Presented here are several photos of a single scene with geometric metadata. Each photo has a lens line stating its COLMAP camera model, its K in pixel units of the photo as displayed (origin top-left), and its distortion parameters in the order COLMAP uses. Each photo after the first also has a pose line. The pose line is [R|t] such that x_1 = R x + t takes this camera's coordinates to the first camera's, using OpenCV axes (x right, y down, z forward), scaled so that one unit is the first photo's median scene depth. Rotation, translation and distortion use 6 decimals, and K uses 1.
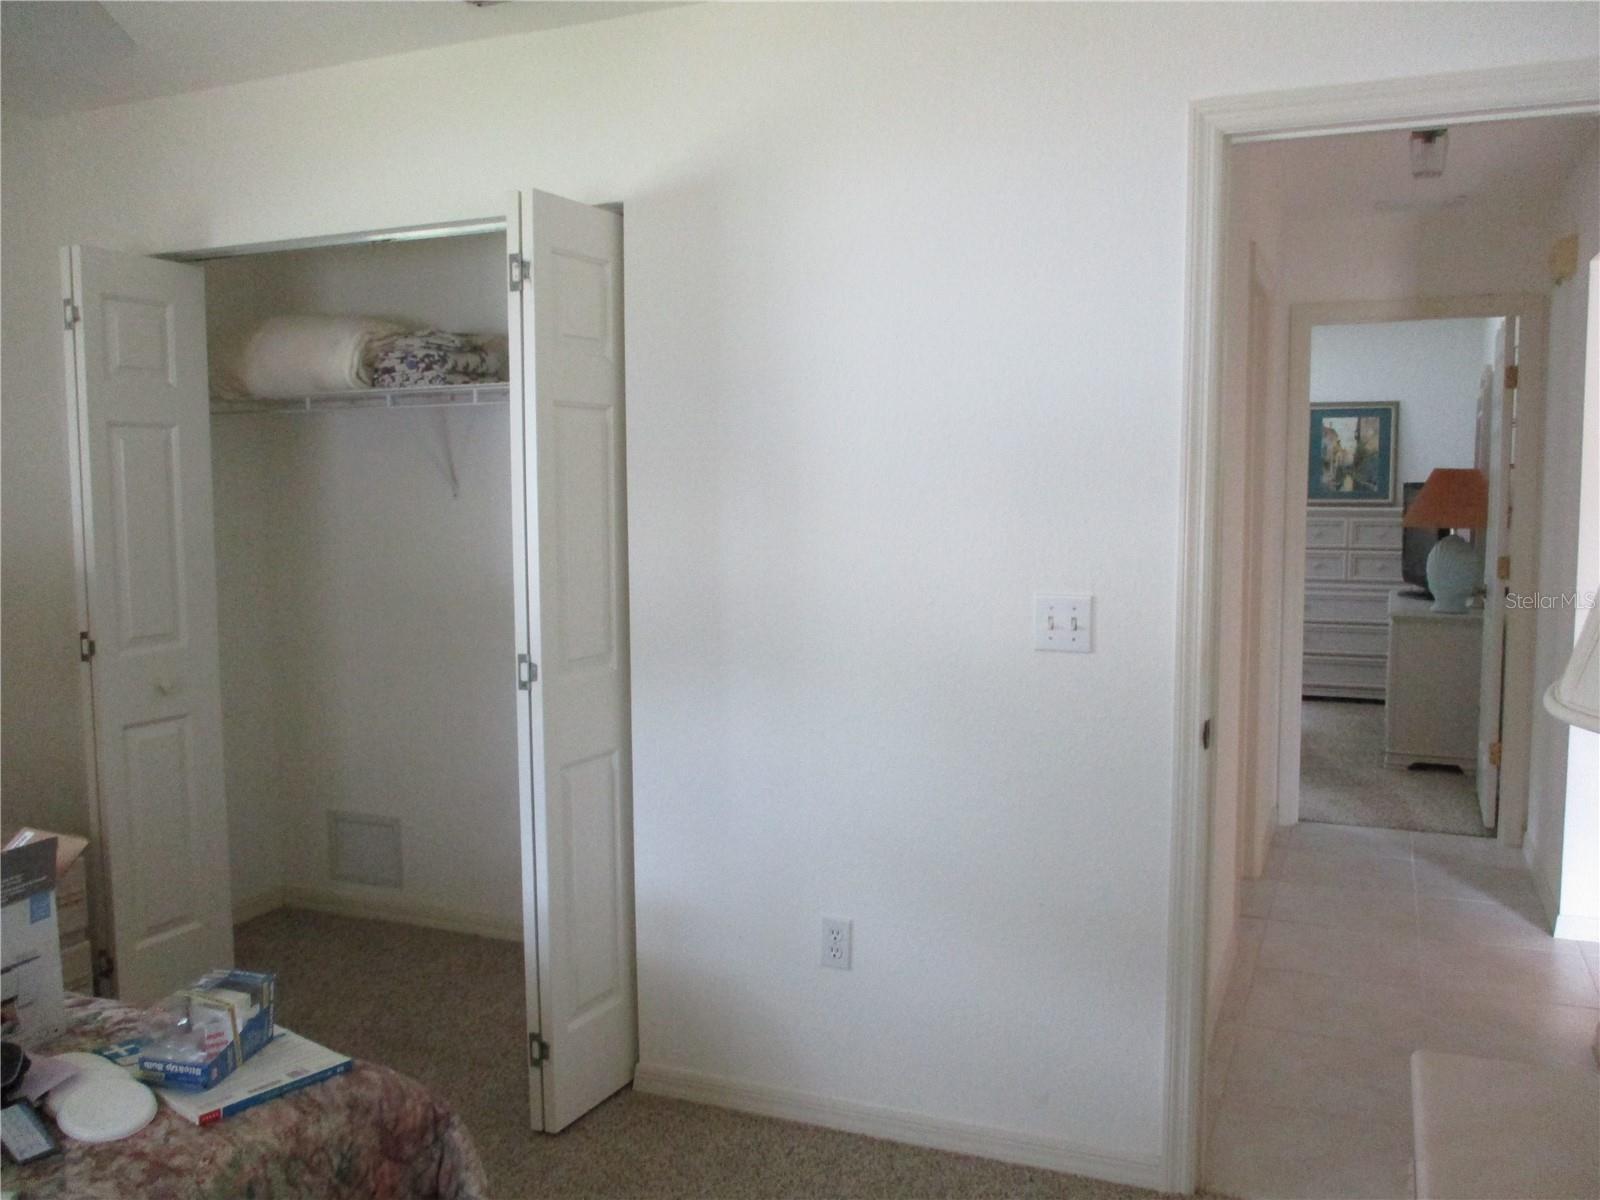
lens RADIAL K [[1337.1, 0, 800.0], [0, 1337.1, 600.0], [0, 0, 1]] dist [-0.006564, -0.000835]
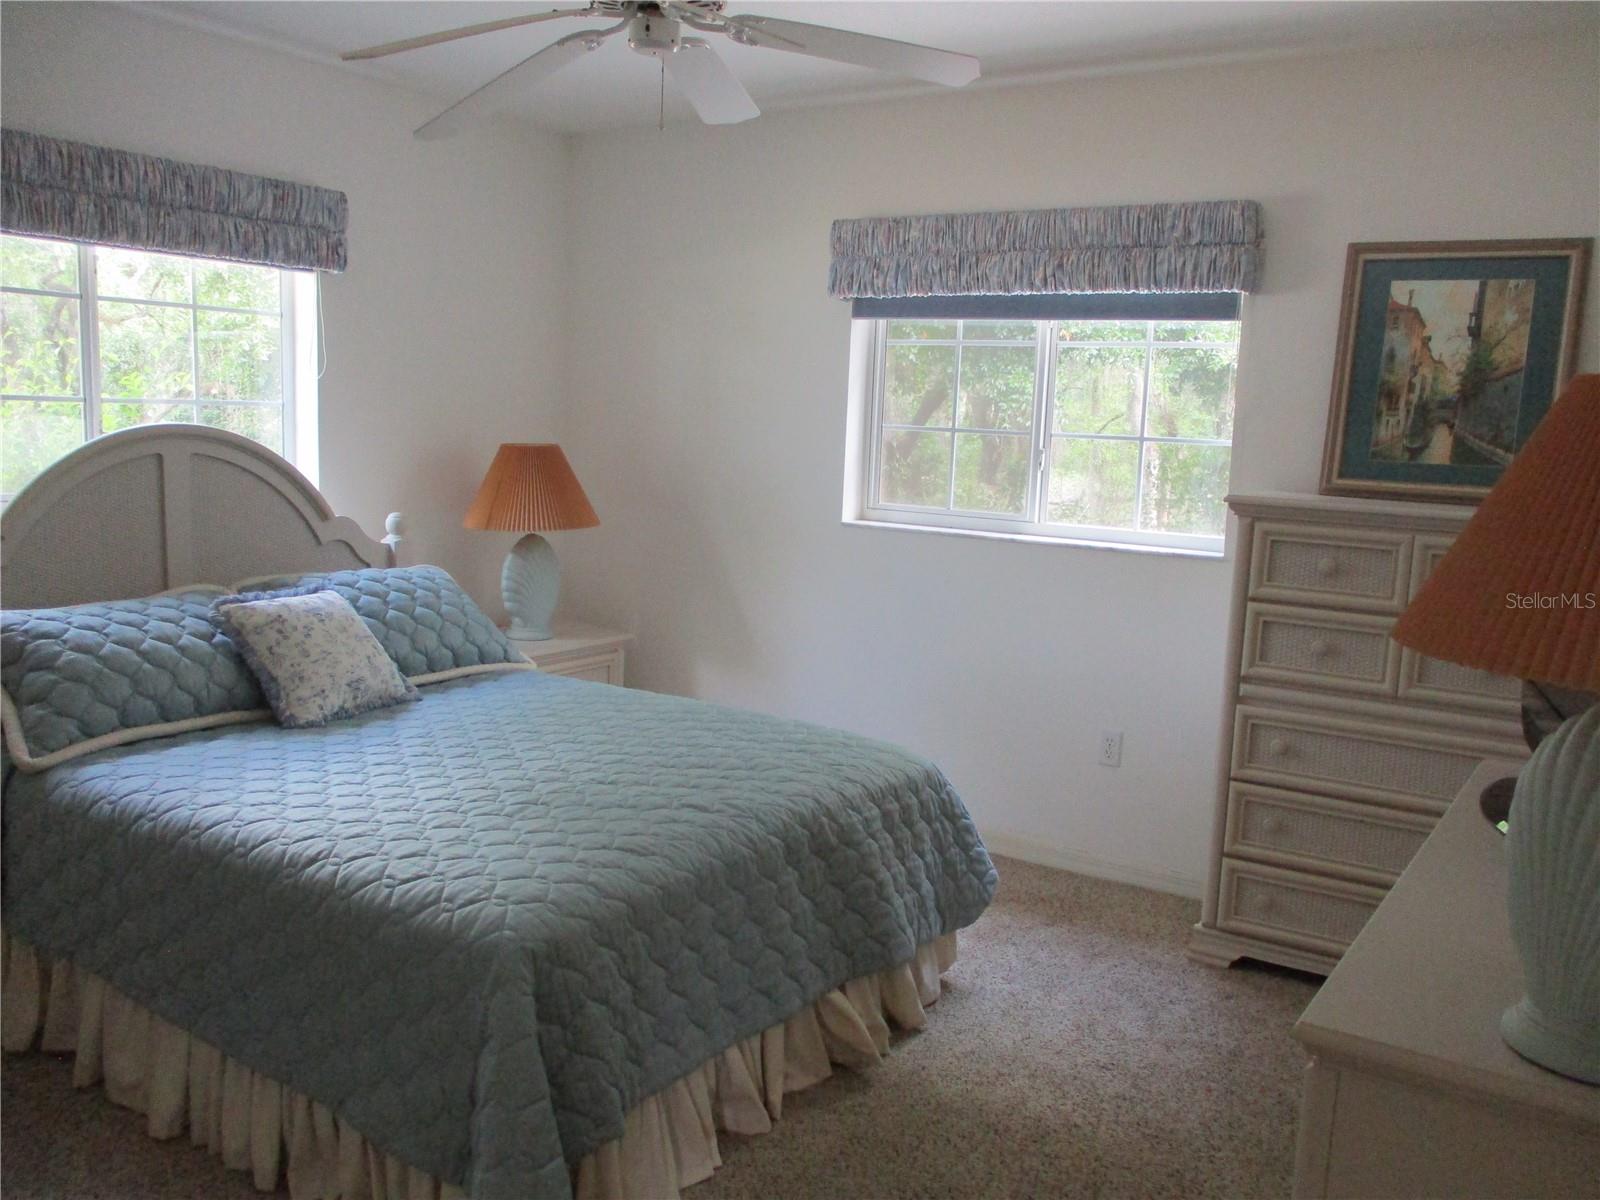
lens RADIAL K [[1337.1, 0, 800.0], [0, 1337.1, 600.0], [0, 0, 1]] dist [-0.006564, -0.000835]
pose [[0.982001, 0.065393, -0.177196, 0.295981], [-0.056290, 0.996847, 0.055927, -0.052393], [0.180295, -0.044946, 0.982585, 0.569417]]
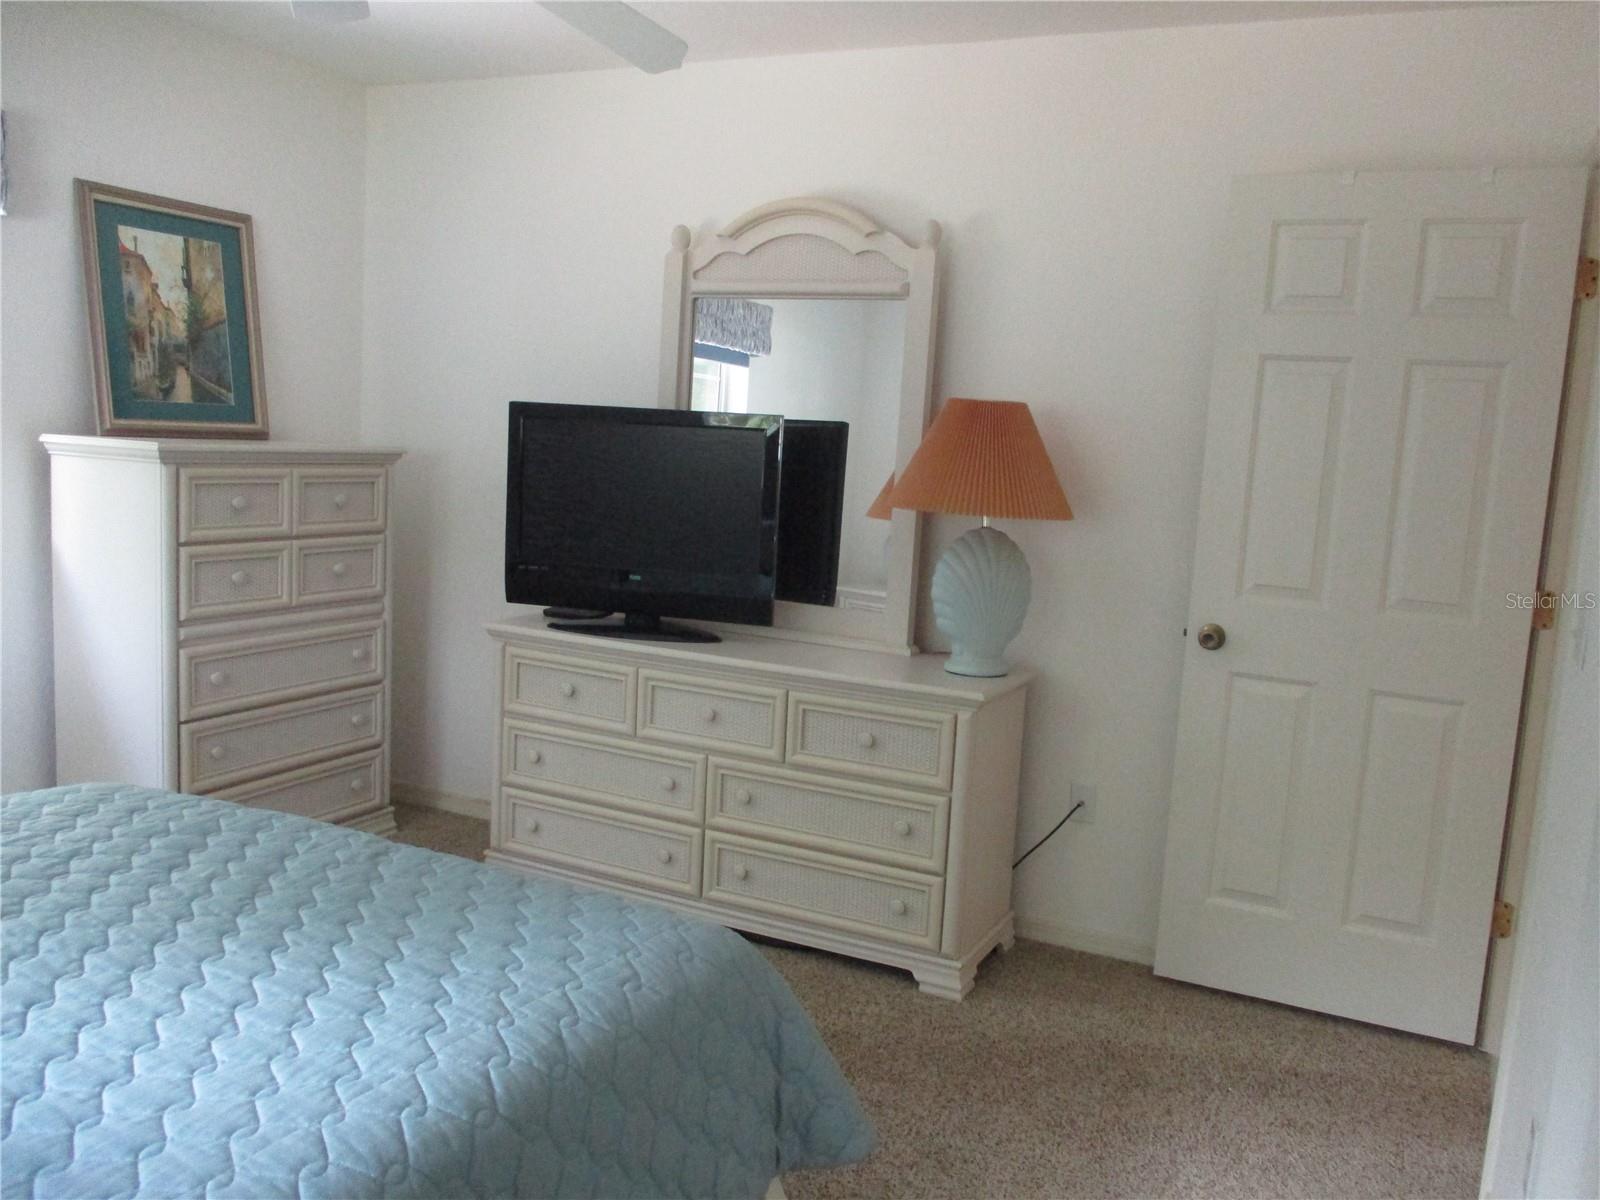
lens RADIAL K [[1337.1, 0, 800.0], [0, 1337.1, 600.0], [0, 0, 1]] dist [-0.006564, -0.000835]
pose [[0.043839, -0.126409, 0.991009, -0.031253], [0.028509, 0.991717, 0.125238, -0.066239], [-0.998632, 0.022762, 0.047080, 0.776974]]
